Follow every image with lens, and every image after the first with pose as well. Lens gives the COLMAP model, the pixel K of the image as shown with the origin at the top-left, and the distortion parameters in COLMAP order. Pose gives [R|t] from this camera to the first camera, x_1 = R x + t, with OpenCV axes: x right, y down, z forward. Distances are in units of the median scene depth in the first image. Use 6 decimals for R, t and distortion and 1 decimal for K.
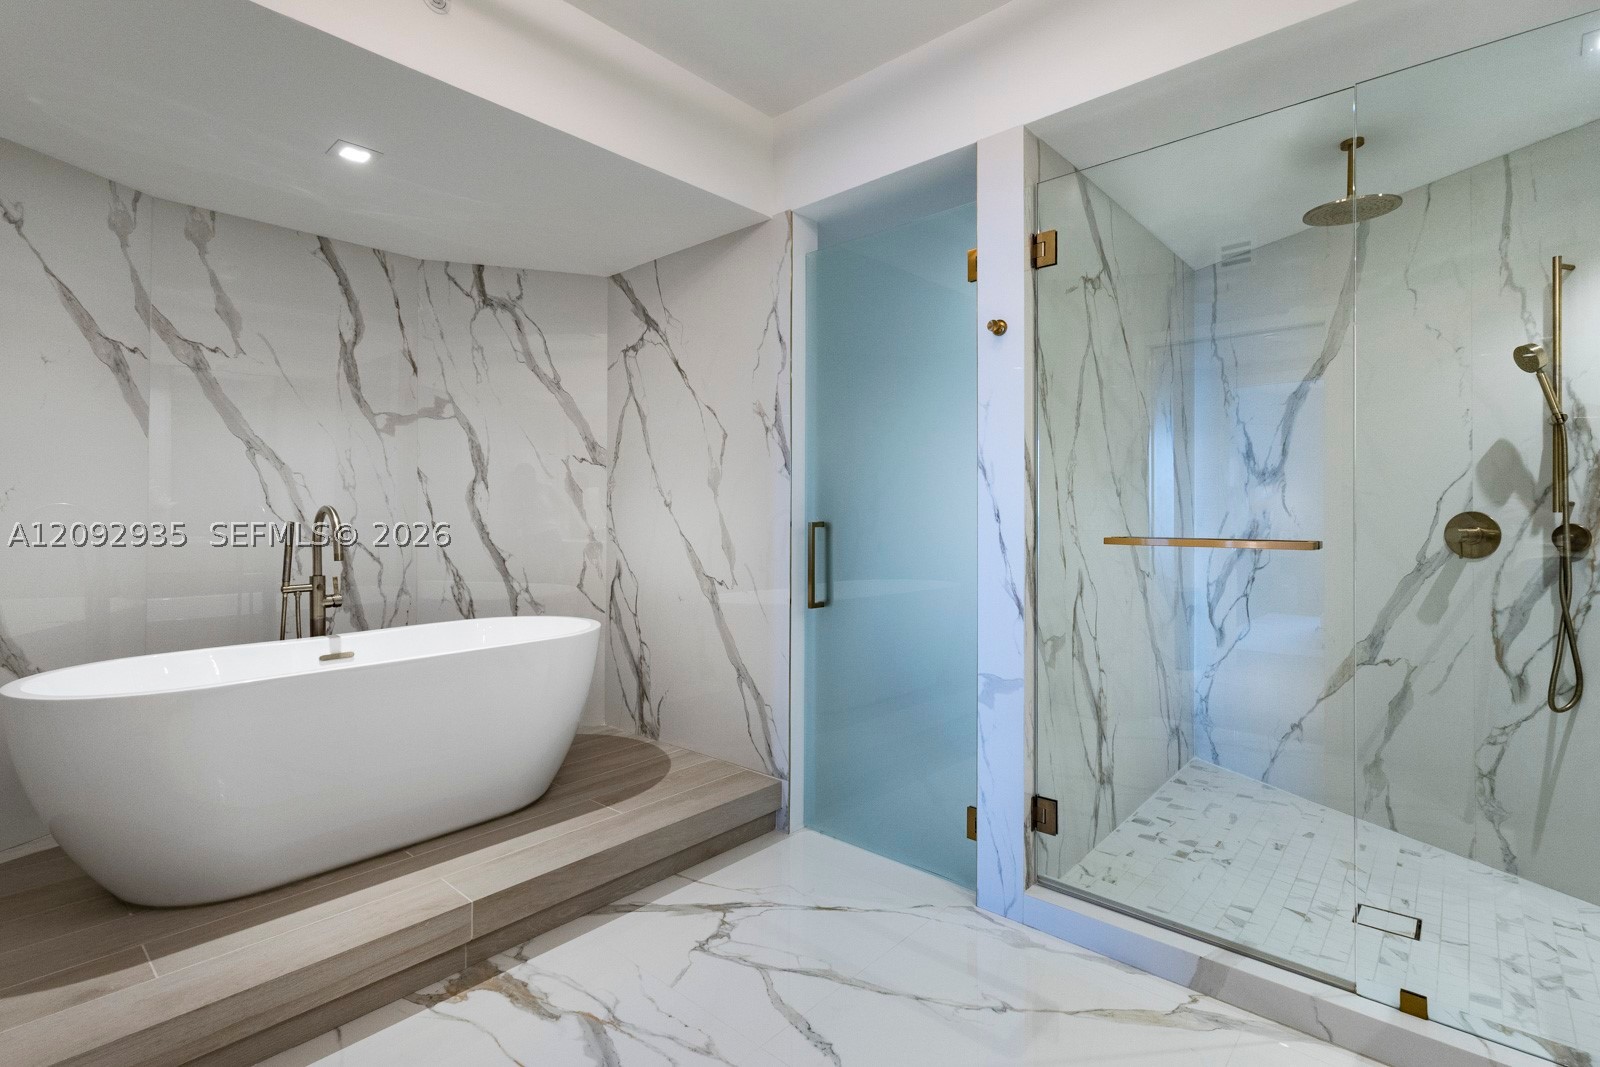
lens RADIAL K [[756.4, 0, 789.1], [0, 756.4, 521.7], [0, 0, 1]] dist [0.001145, 0.000040]
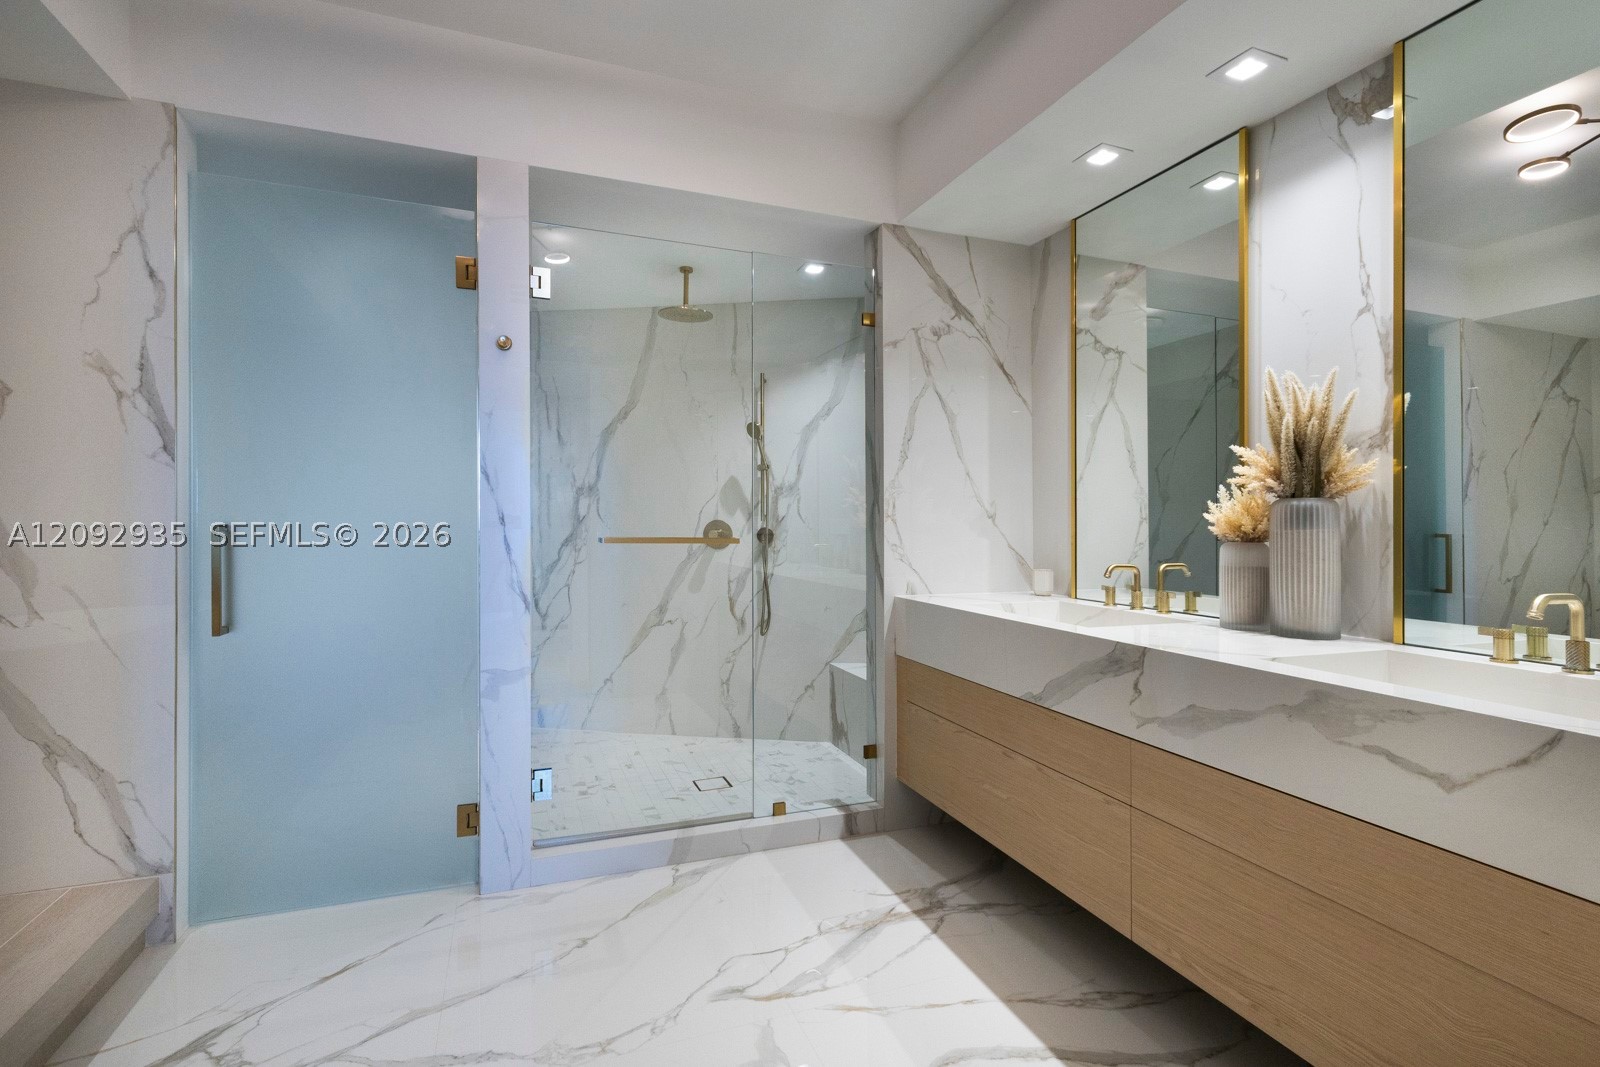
lens RADIAL K [[756.4, 0, 788.6], [0, 756.4, 533.4], [0, 0, 1]] dist [0.001145, 0.000040]
pose [[0.451851, -0.005973, 0.892074, -0.469469], [0.001585, 0.999981, 0.005893, 0.006366], [-0.892092, -0.001249, 0.451852, 0.149550]]
